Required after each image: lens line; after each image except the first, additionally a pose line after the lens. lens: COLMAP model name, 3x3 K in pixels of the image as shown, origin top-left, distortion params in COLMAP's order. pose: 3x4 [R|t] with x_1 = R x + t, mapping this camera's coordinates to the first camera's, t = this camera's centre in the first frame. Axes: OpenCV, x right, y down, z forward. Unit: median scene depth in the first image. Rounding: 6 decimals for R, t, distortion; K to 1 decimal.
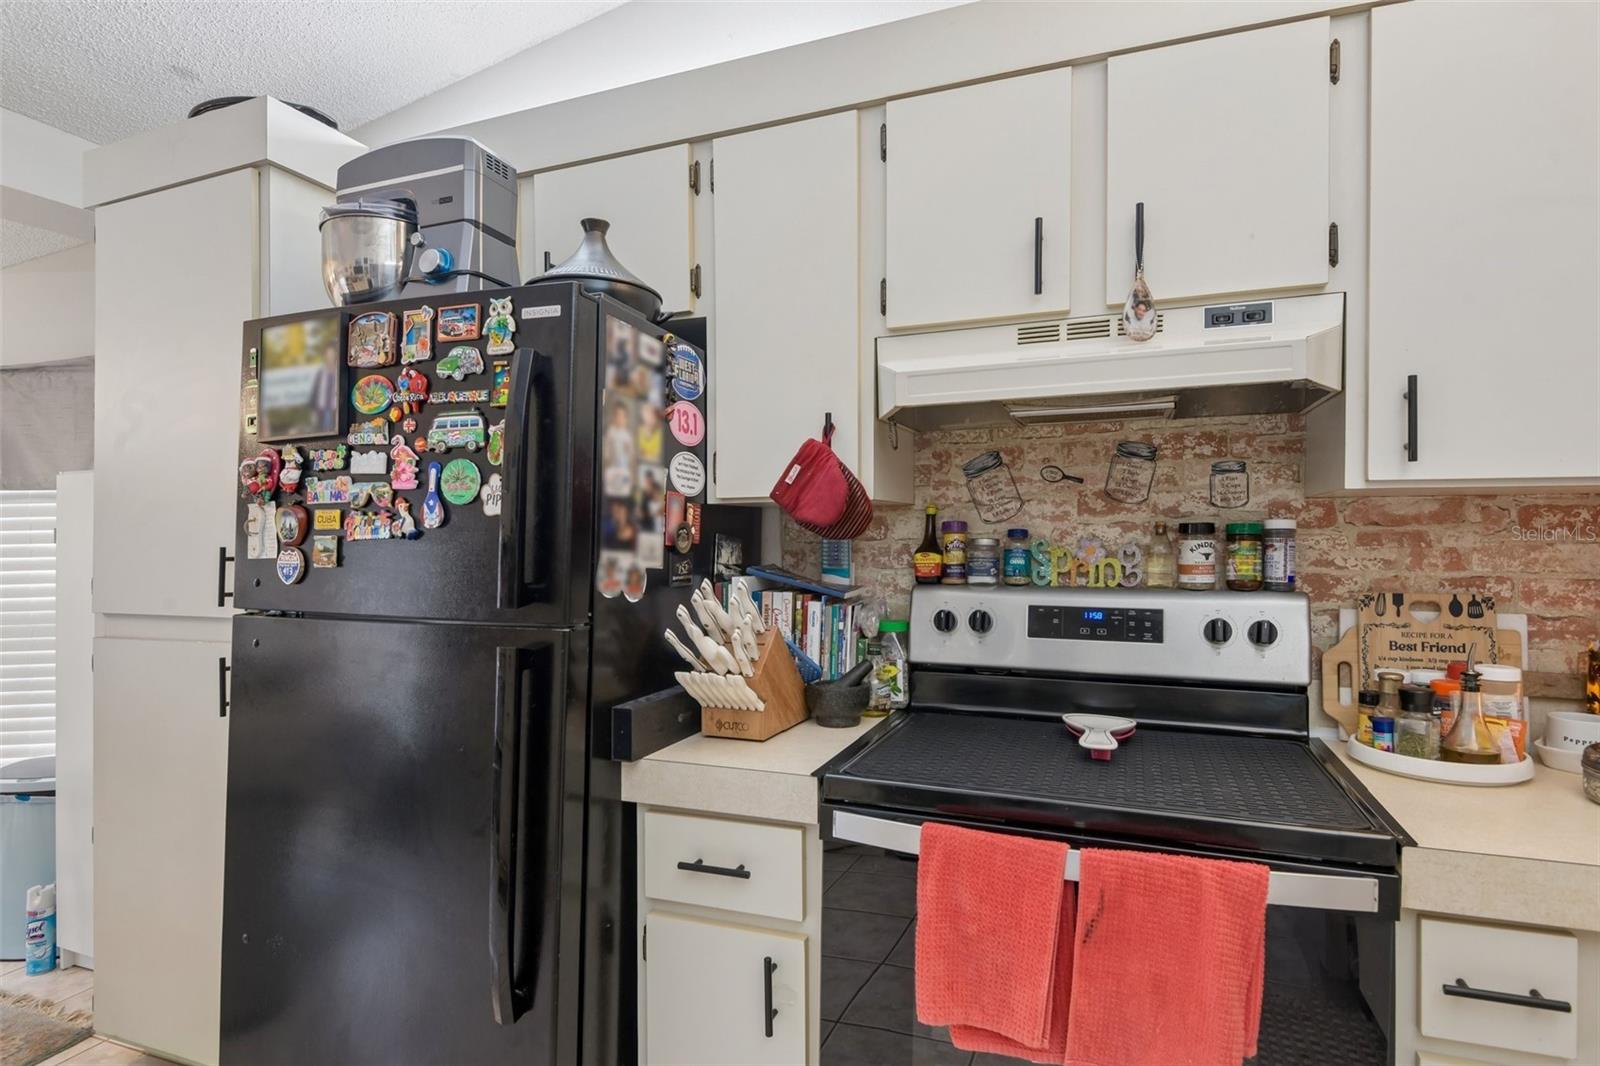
lens RADIAL K [[790.8, 0, 798.1], [0, 790.8, 590.9], [0, 0, 1]] dist [-0.020682, -0.000844]
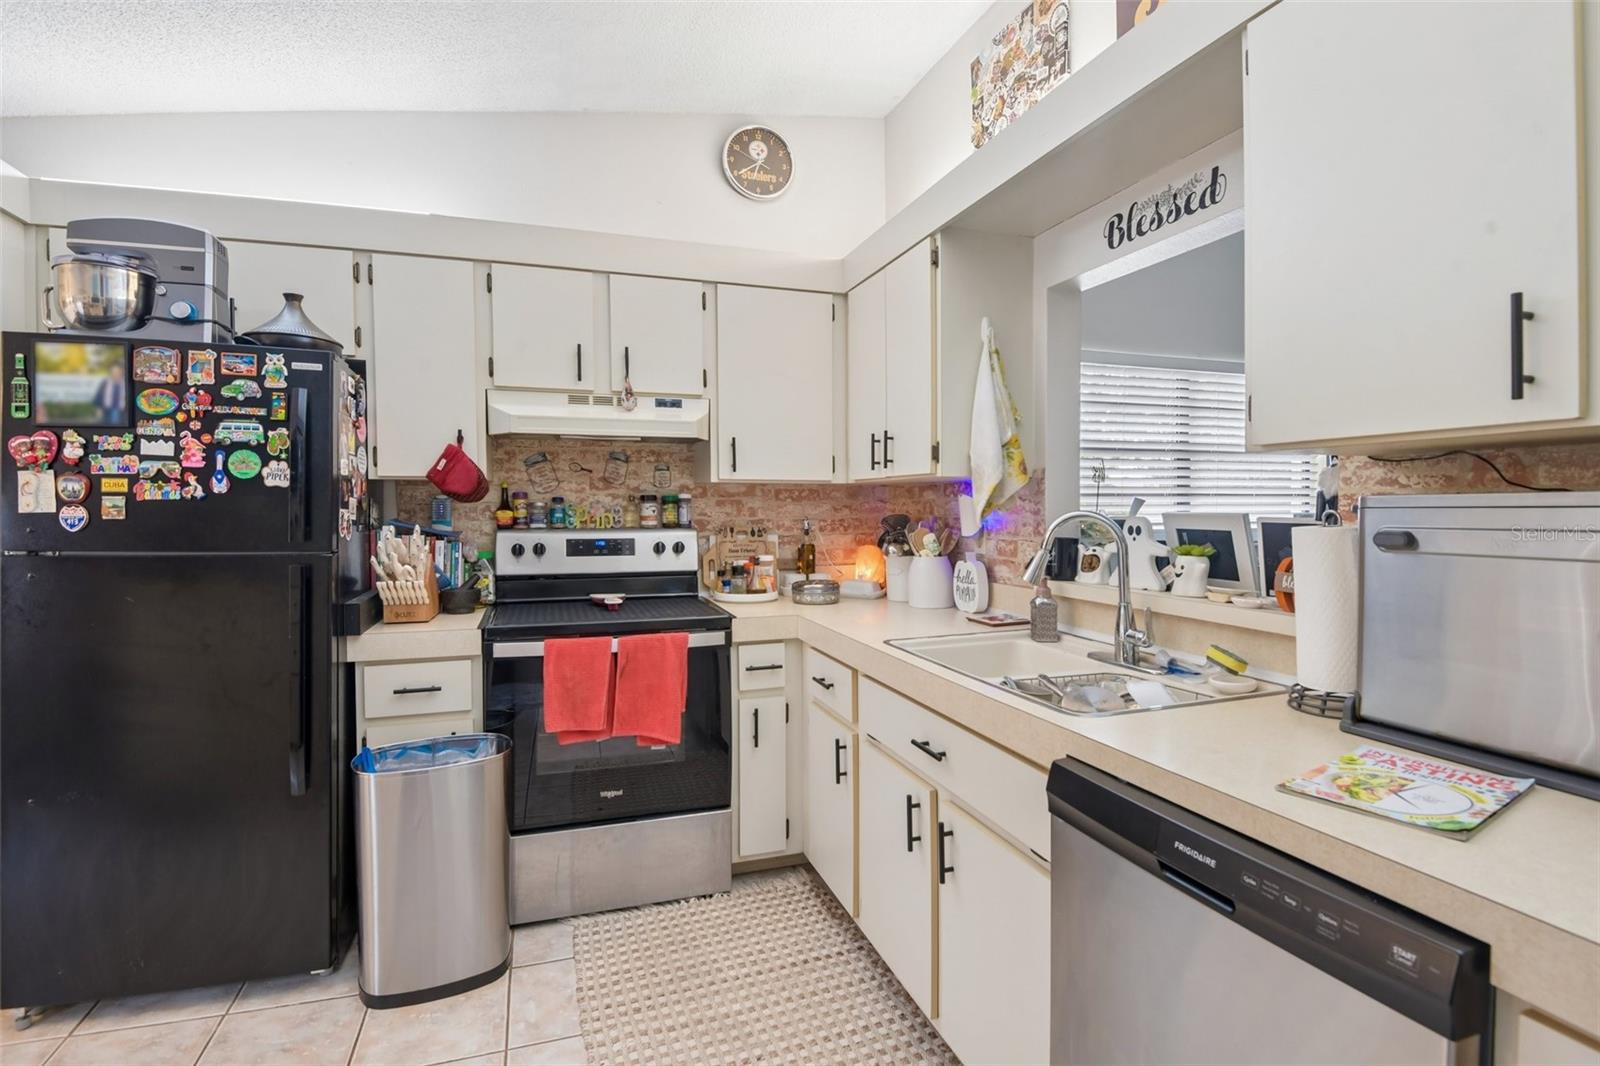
lens RADIAL K [[759.0, 0, 795.2], [0, 759.0, 508.3], [0, 0, 1]] dist [-0.037068, -0.001178]
pose [[0.760759, 0.000724, 0.649034, -0.514705], [0.039147, 0.998128, -0.046999, 0.059021], [-0.647853, 0.061163, 0.759306, -0.787092]]
